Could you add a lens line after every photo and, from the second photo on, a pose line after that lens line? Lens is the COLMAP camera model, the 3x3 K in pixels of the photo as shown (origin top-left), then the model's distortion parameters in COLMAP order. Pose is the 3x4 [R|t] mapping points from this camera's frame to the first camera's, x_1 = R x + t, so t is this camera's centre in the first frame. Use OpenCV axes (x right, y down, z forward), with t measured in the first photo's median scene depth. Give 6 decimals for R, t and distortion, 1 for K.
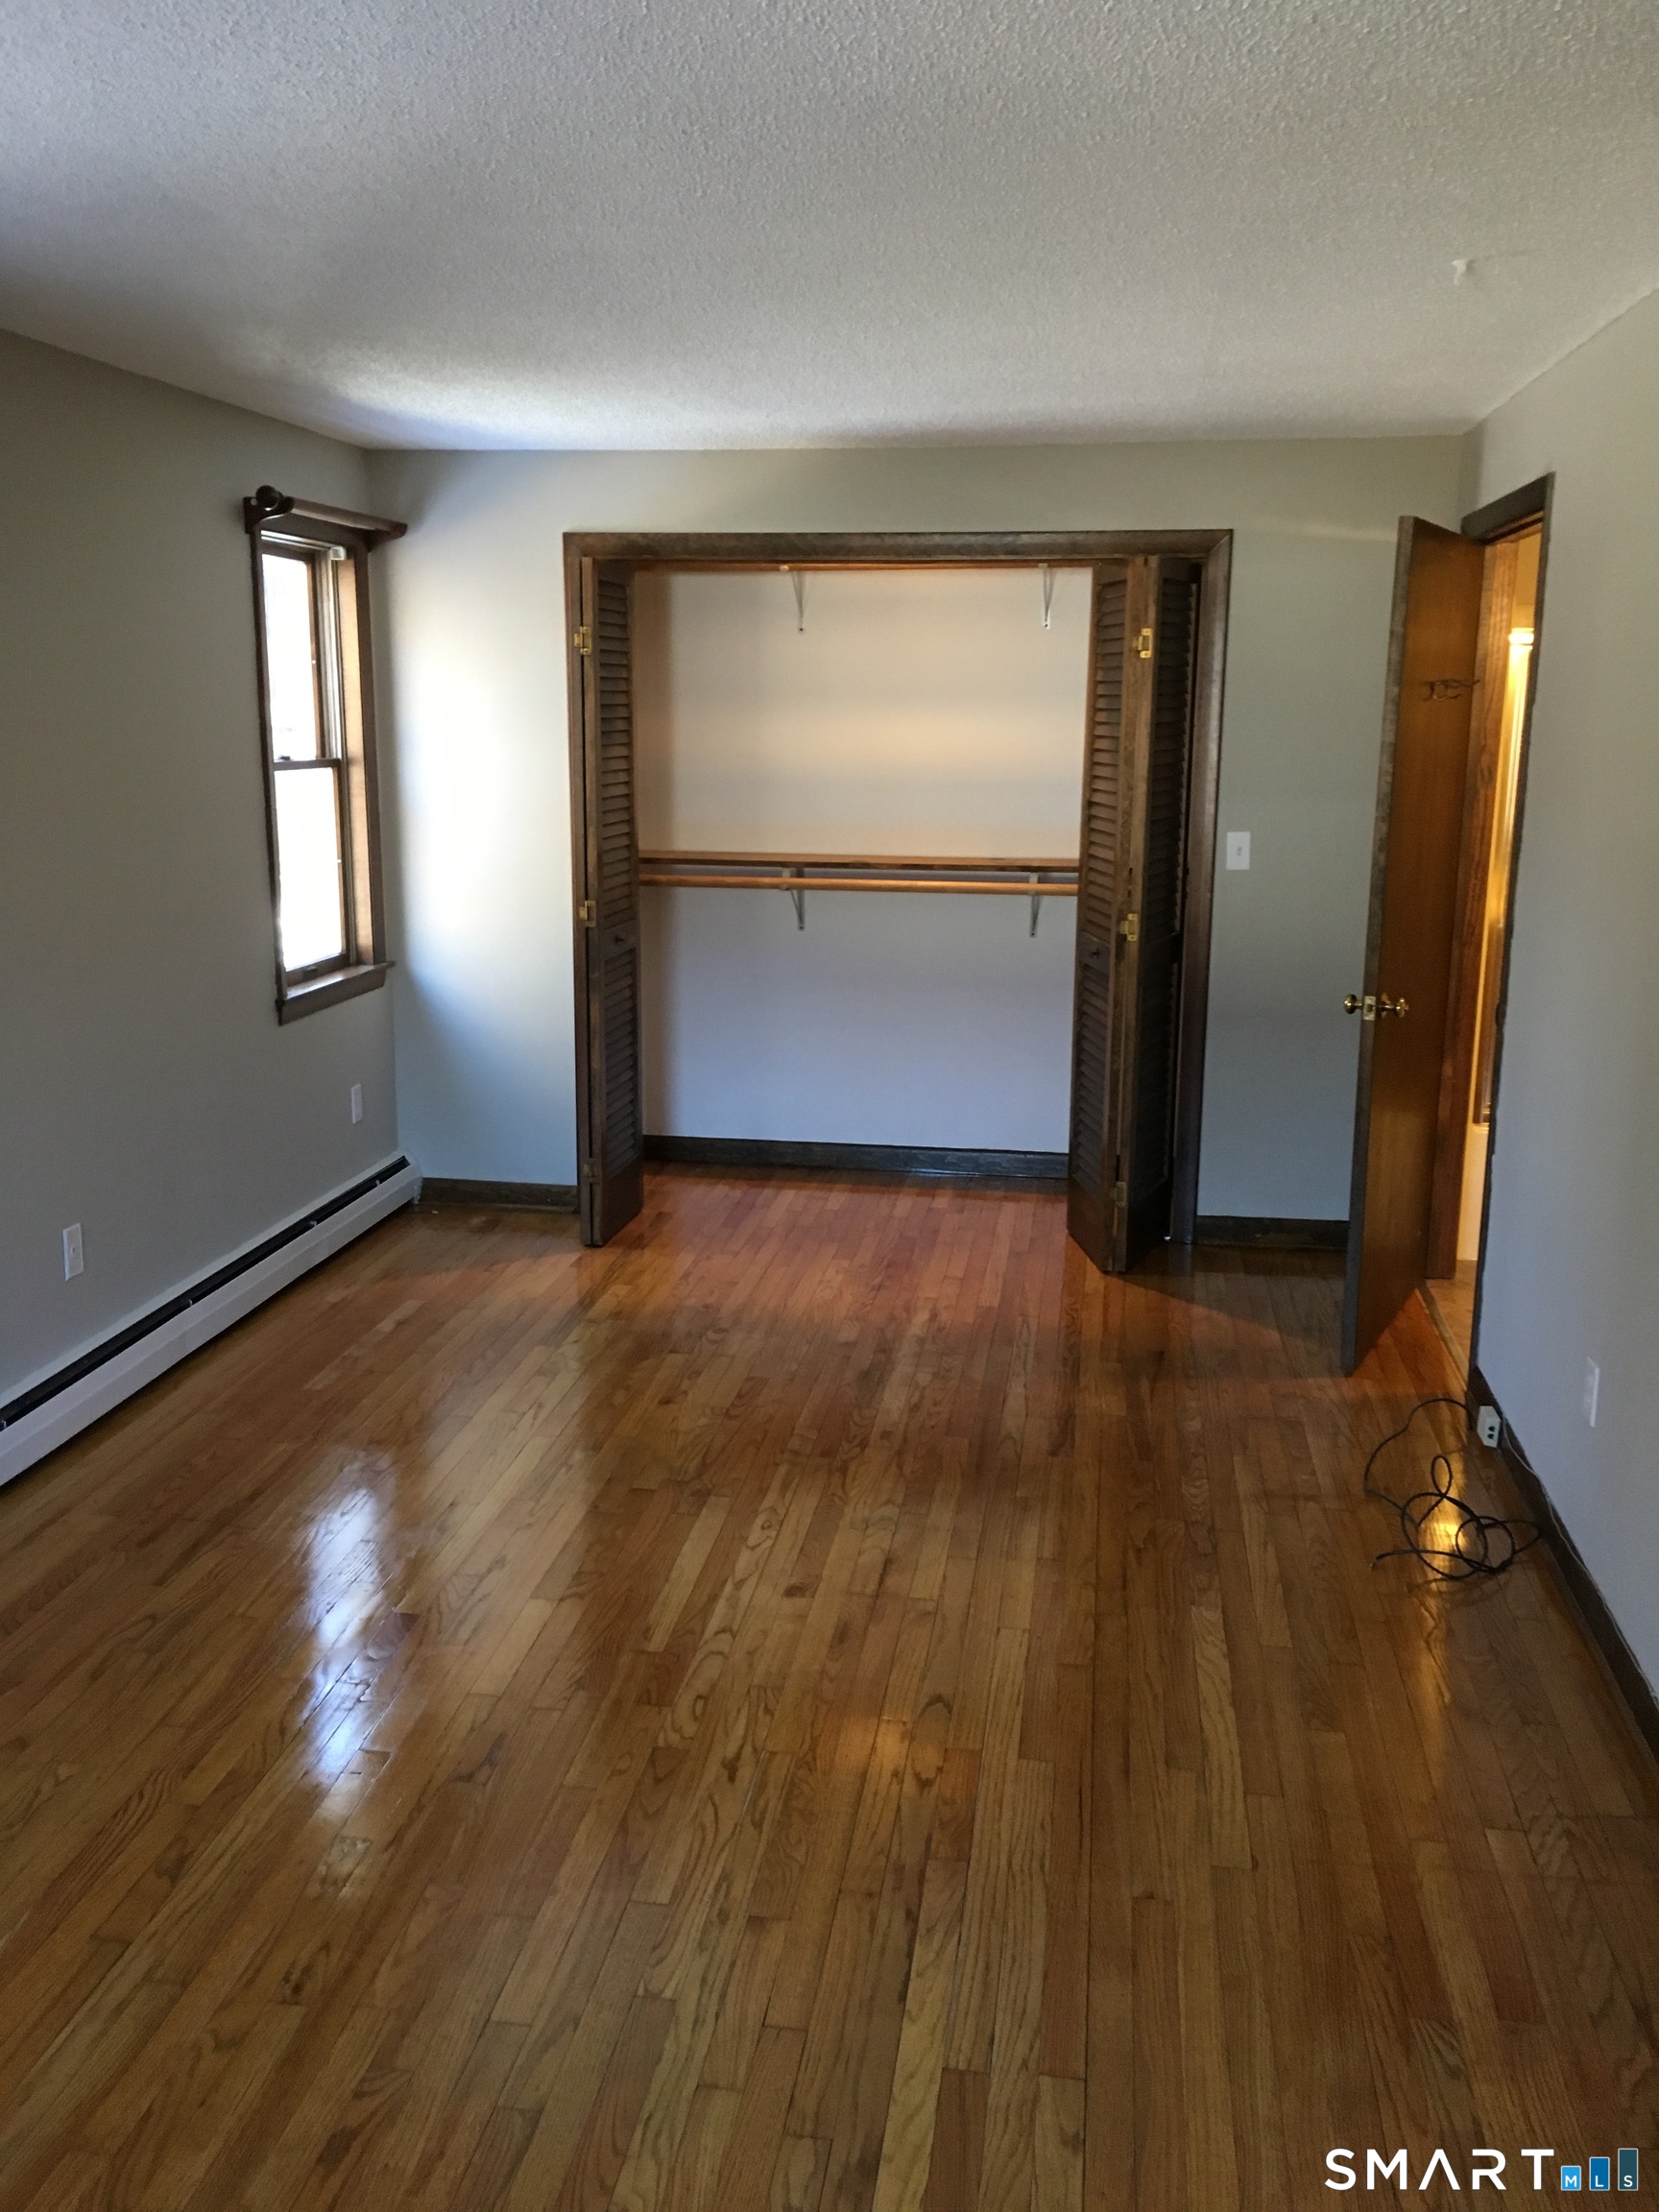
lens RADIAL K [[1869.6, 0, 827.9], [0, 1869.6, 1104.7], [0, 0, 1]] dist [0.015329, -0.024320]
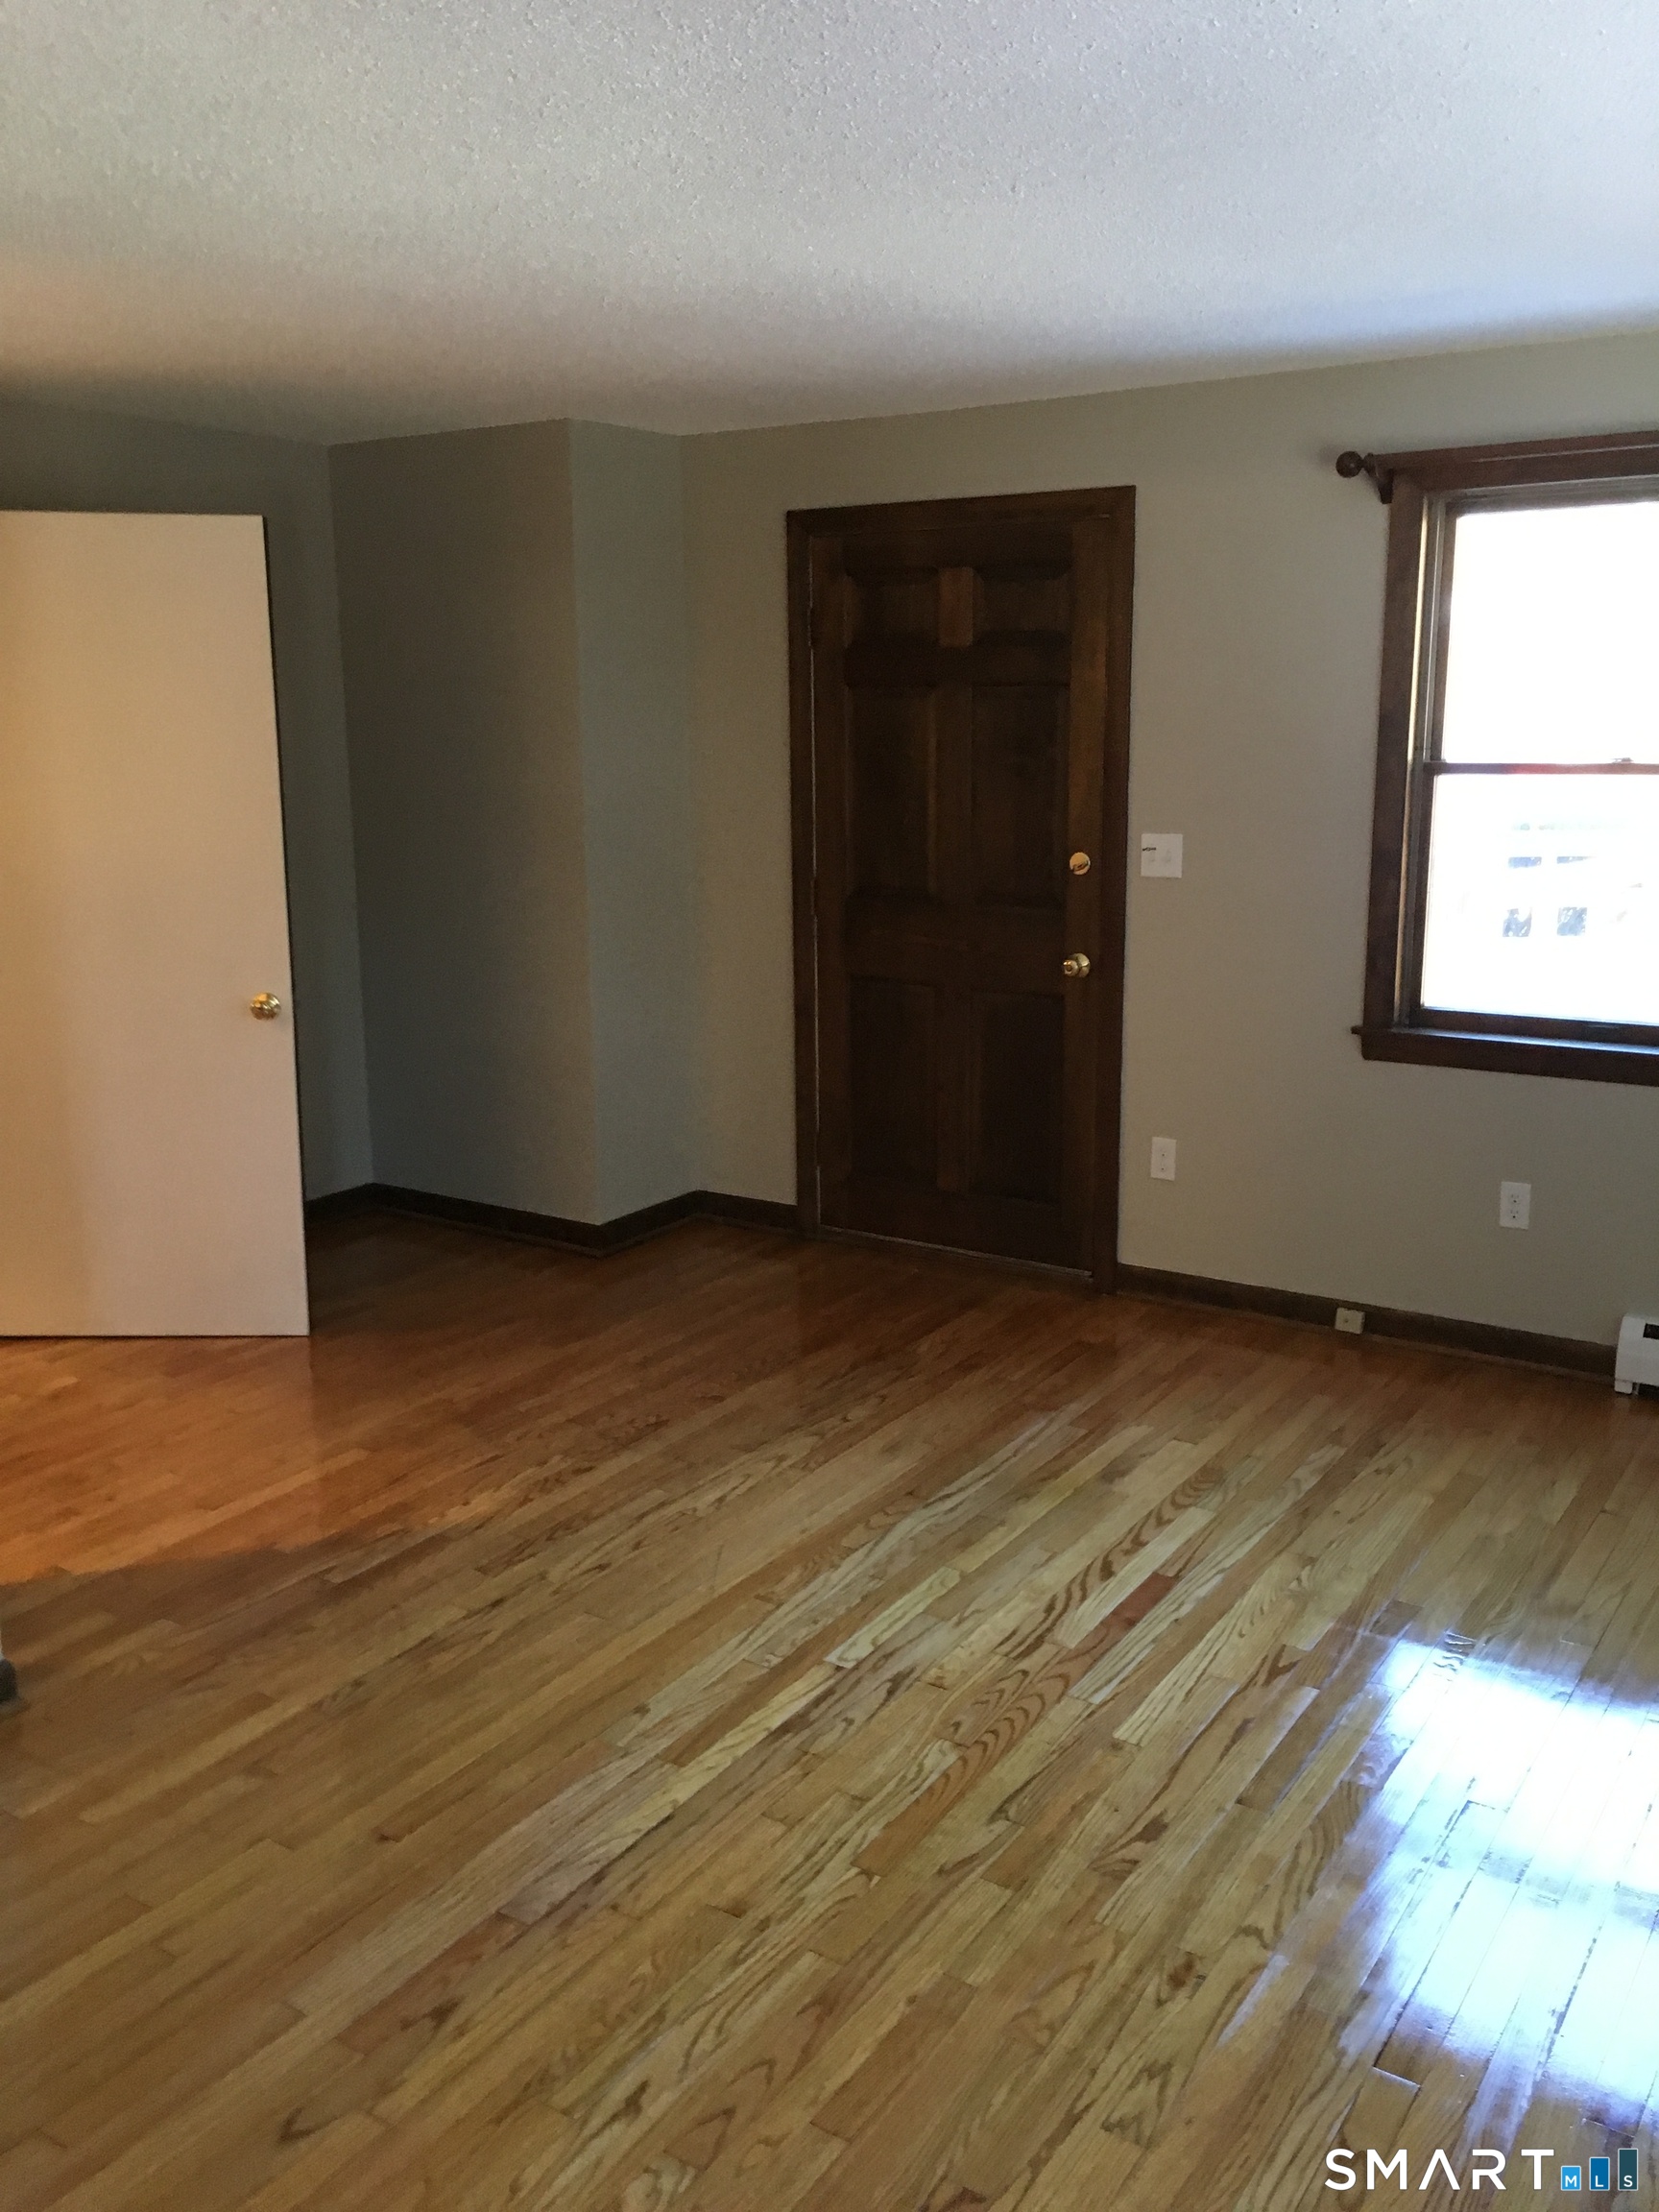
lens RADIAL K [[1869.6, 0, 827.6], [0, 1869.6, 1106.9], [0, 0, 1]] dist [0.015329, -0.024320]
pose [[-0.907801, -0.089848, 0.409664, -0.458909], [0.091898, 0.910433, 0.403320, -0.357441], [-0.409209, 0.403782, -0.818235, 1.647555]]
